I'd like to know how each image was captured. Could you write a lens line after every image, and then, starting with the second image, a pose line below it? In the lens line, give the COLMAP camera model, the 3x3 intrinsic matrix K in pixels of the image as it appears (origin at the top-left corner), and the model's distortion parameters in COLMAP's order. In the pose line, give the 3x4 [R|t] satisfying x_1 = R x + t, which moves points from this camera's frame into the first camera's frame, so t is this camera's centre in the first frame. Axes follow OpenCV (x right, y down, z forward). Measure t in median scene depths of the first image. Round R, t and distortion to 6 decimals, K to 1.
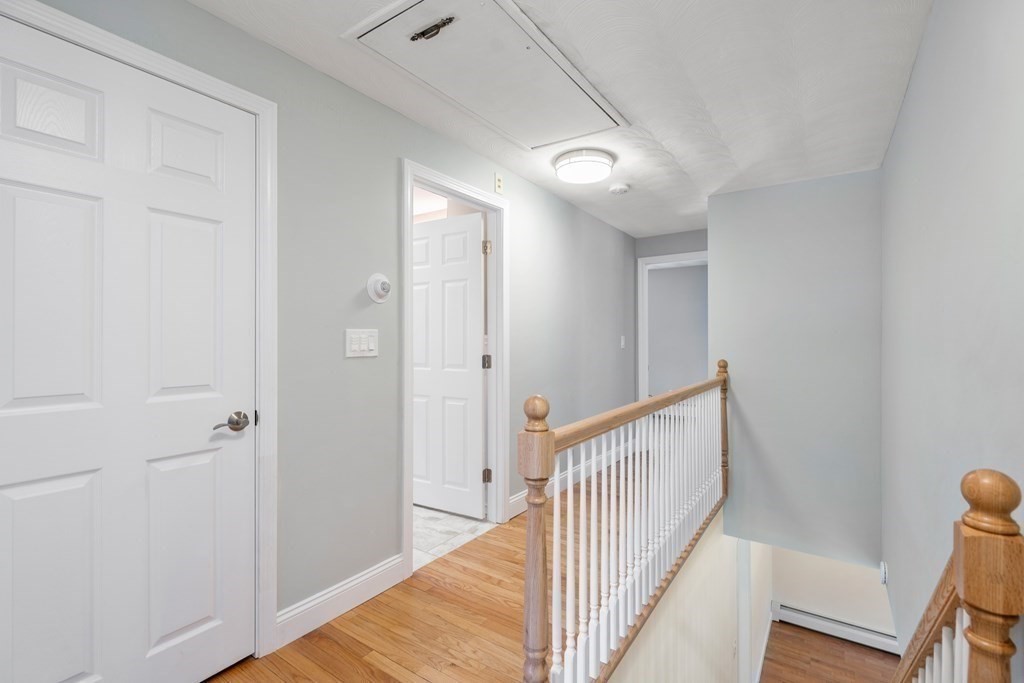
lens RADIAL K [[465.3, 0, 511.3], [0, 465.3, 341.9], [0, 0, 1]] dist [-0.007357, 0.001845]
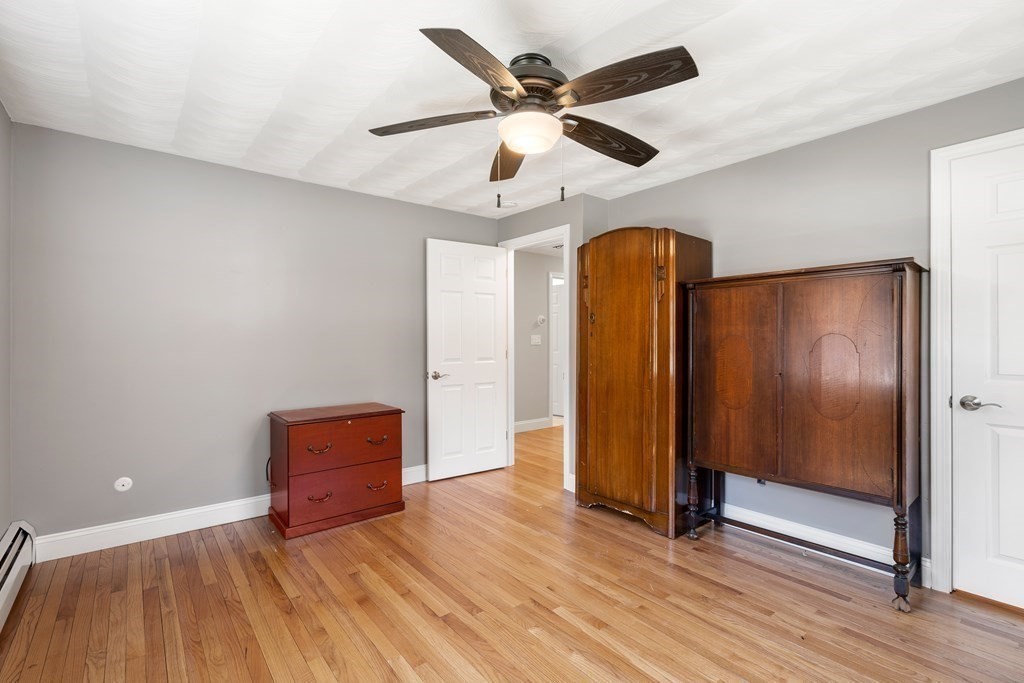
lens RADIAL K [[465.3, 0, 514.2], [0, 465.3, 338.7], [0, 0, 1]] dist [-0.007357, 0.001845]
pose [[0.957807, 0.000413, -0.287411, 0.365595], [0.001164, 0.999985, 0.005315, -0.019133], [0.287409, -0.005426, 0.957793, -1.722310]]
